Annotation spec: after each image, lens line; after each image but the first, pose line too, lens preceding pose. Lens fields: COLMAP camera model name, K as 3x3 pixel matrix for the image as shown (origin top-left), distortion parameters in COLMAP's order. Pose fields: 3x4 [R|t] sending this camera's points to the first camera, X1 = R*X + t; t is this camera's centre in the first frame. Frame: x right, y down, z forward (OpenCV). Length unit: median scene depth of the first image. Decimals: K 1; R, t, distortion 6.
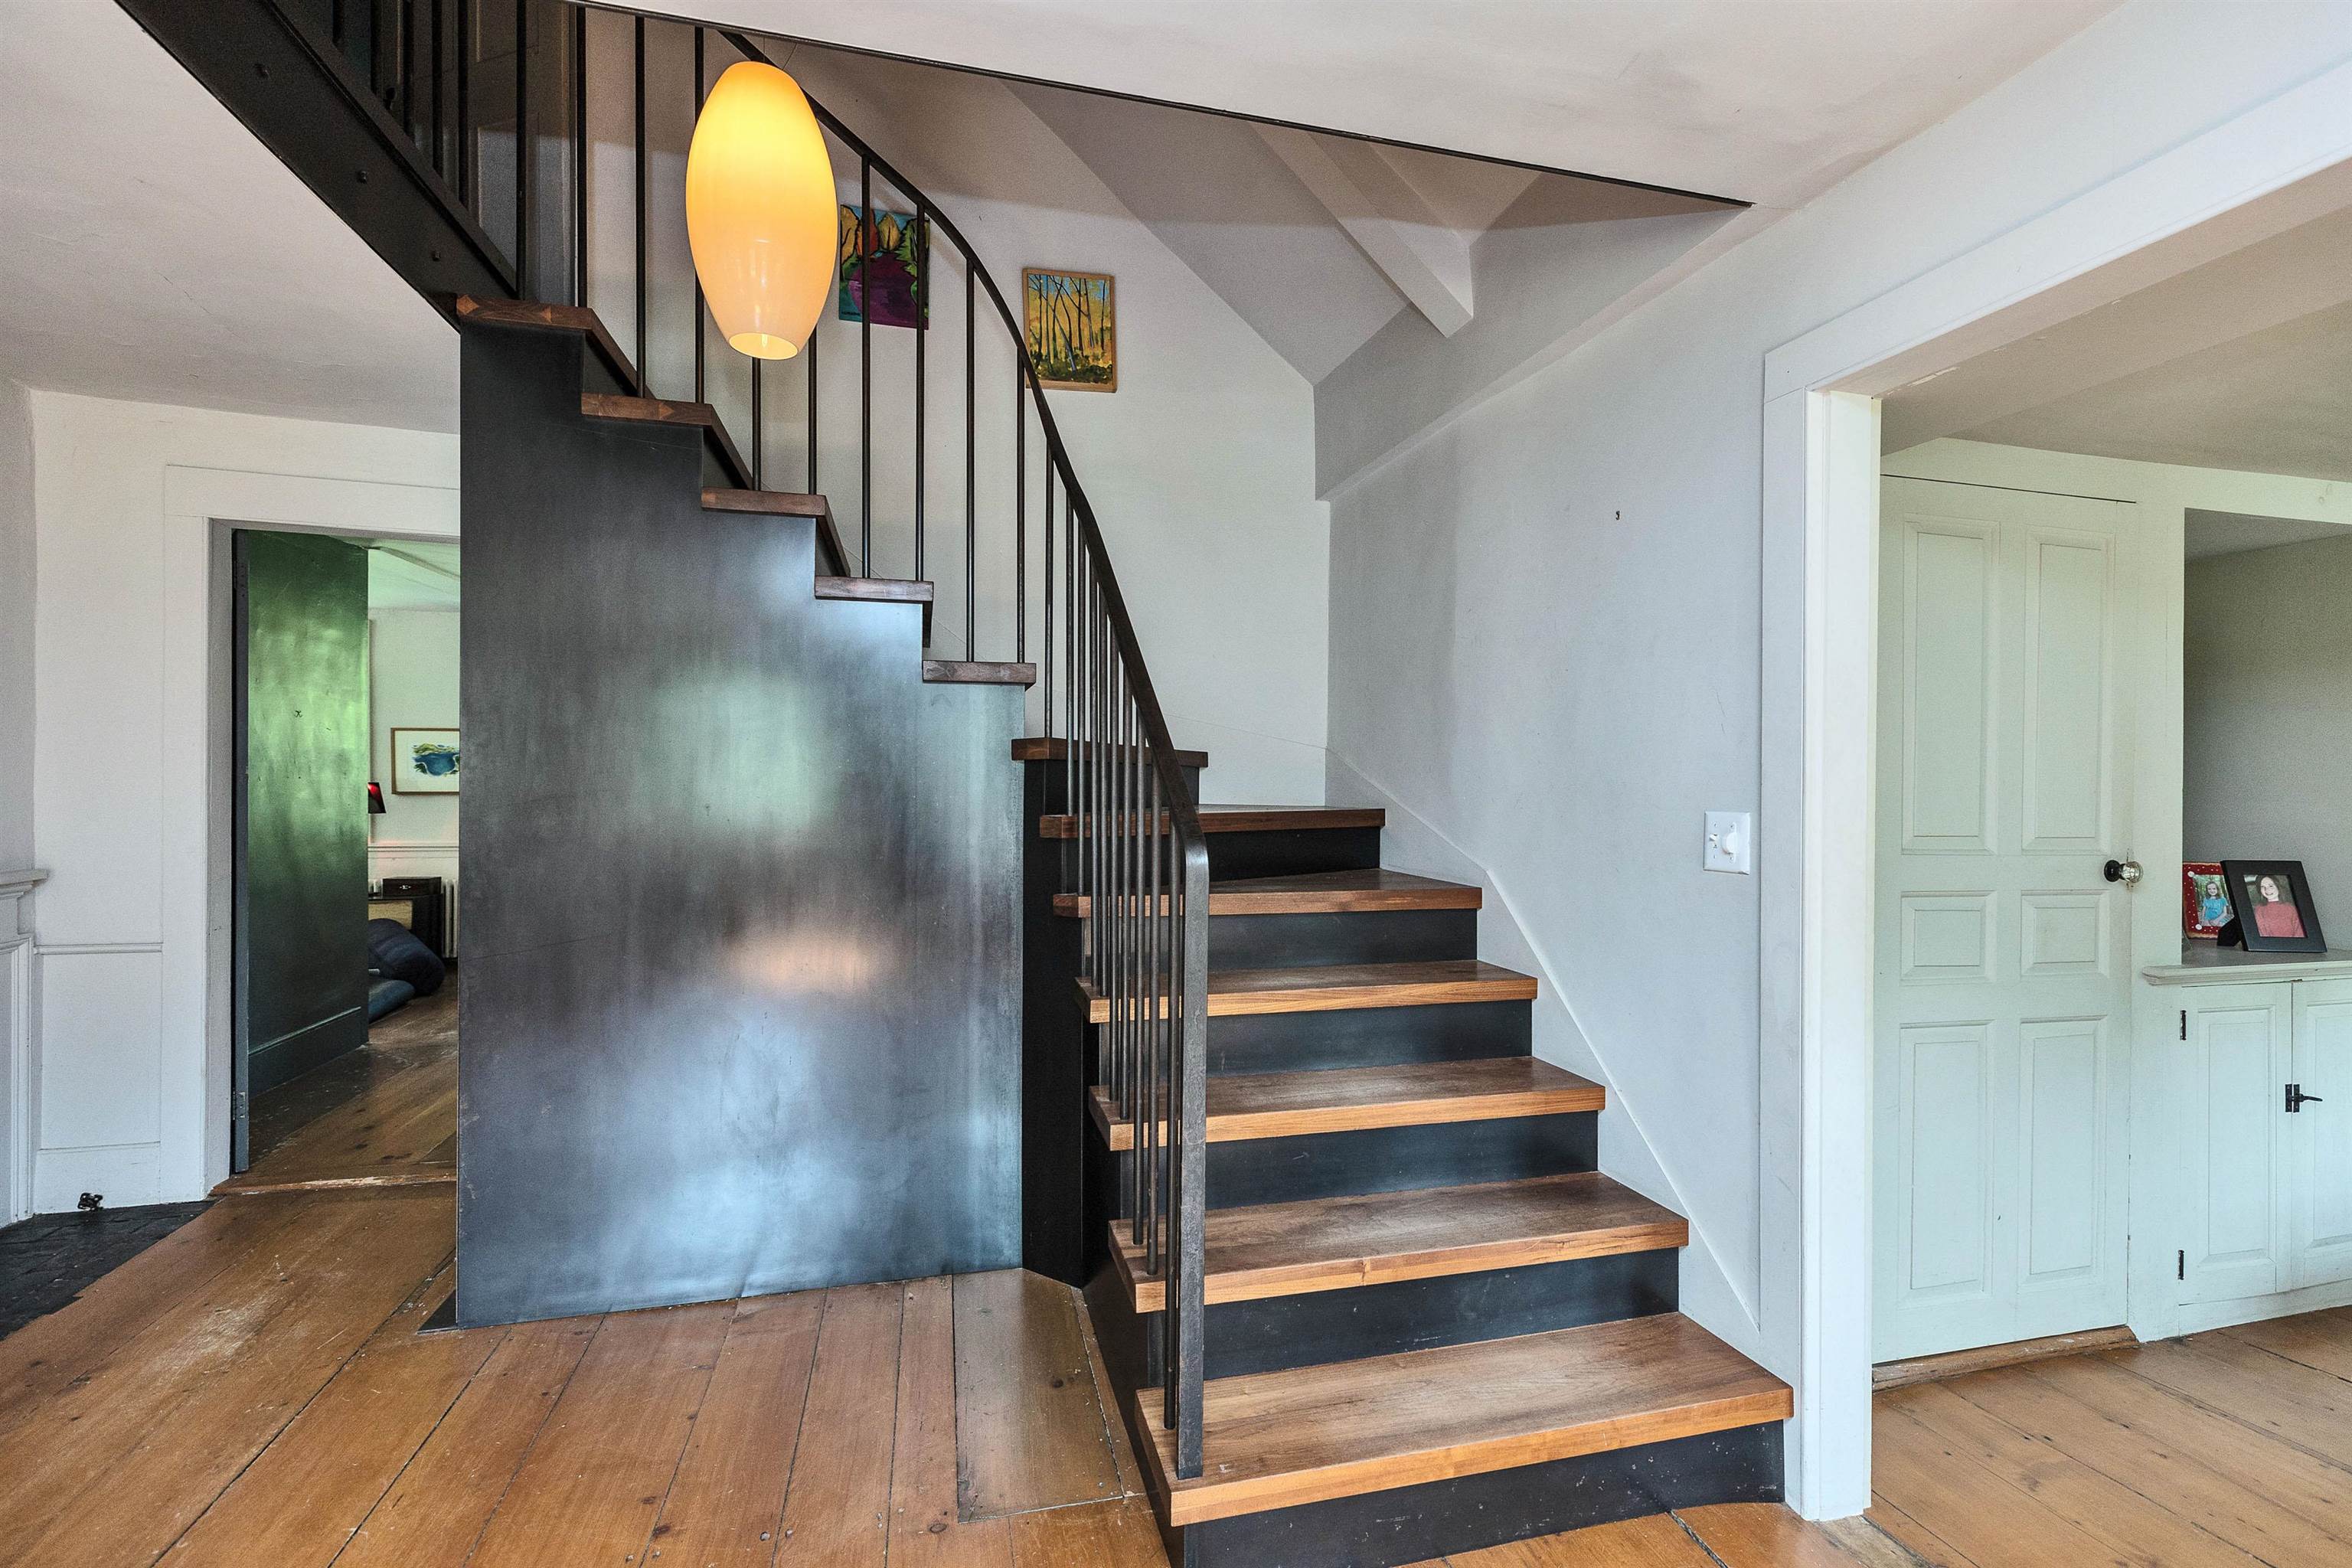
lens RADIAL K [[1029.5, 0, 1176.6], [0, 1029.5, 789.1], [0, 0, 1]] dist [0.001356, -0.000101]
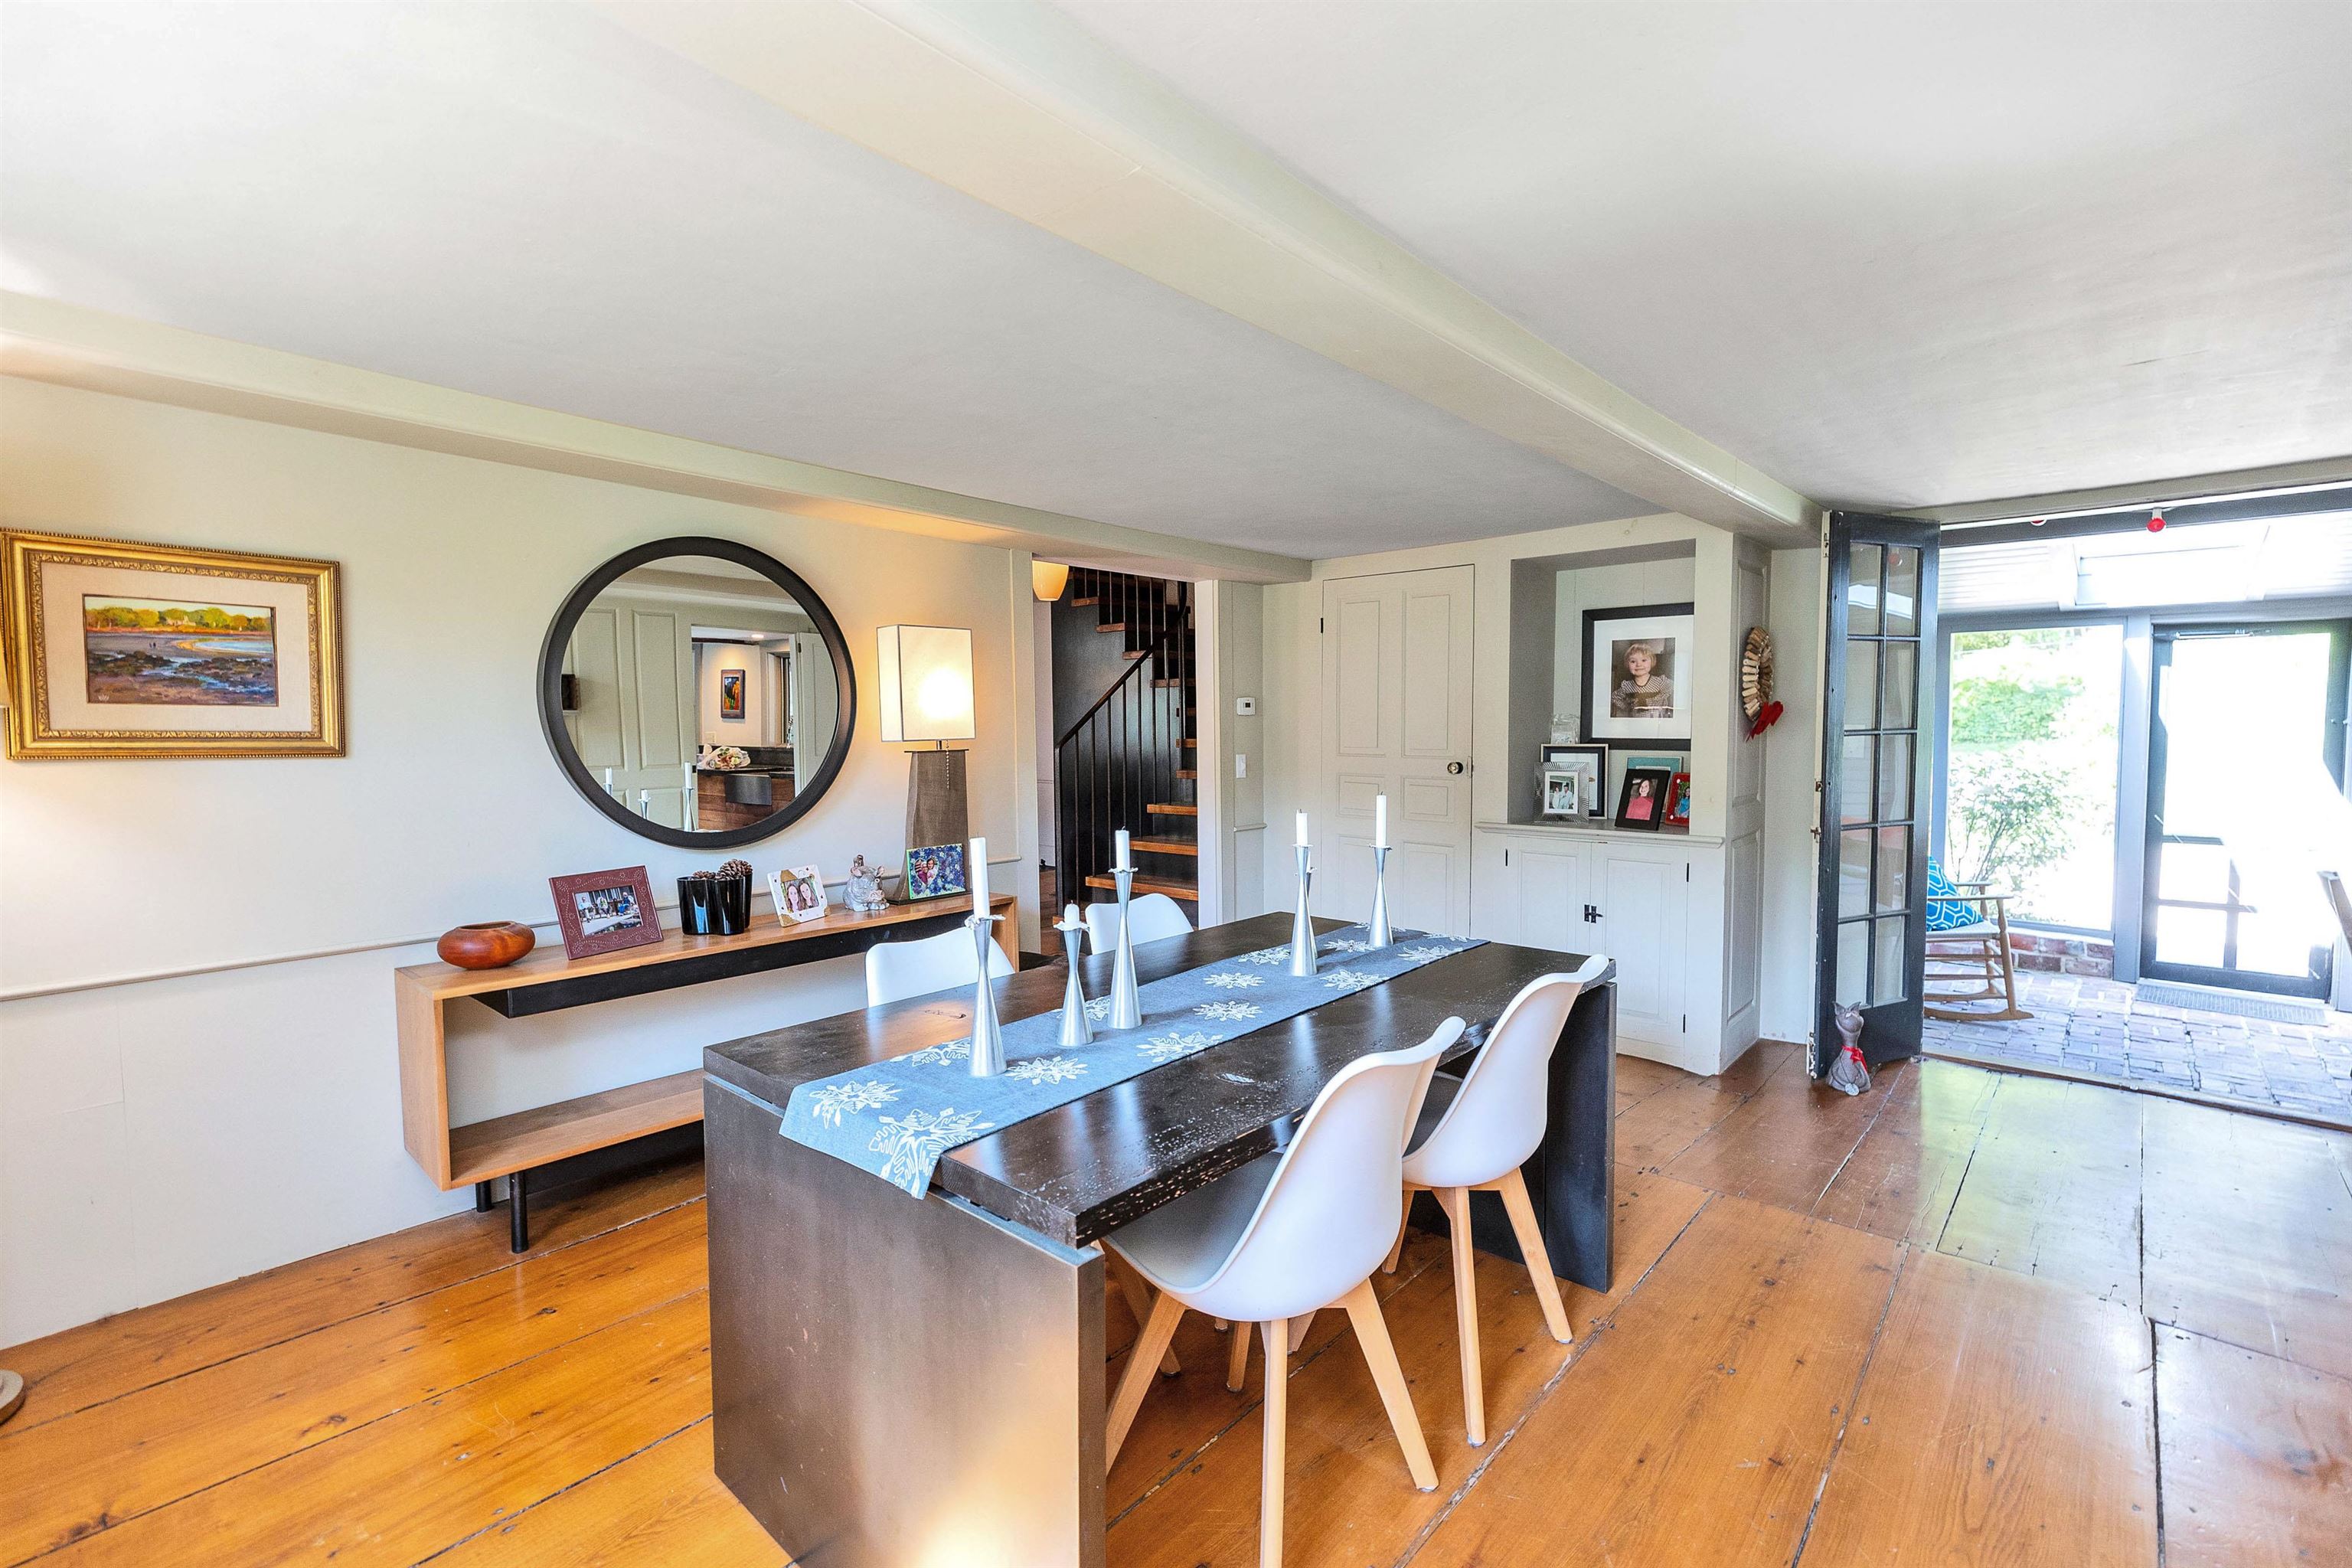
lens RADIAL K [[1029.5, 0, 1176.6], [0, 1029.5, 789.1], [0, 0, 1]] dist [0.001356, -0.000101]
pose [[0.548688, 0.038811, -0.835126, 2.127773], [0.003946, 0.998791, 0.049010, 0.024808], [0.836018, -0.030187, 0.547872, -0.427643]]
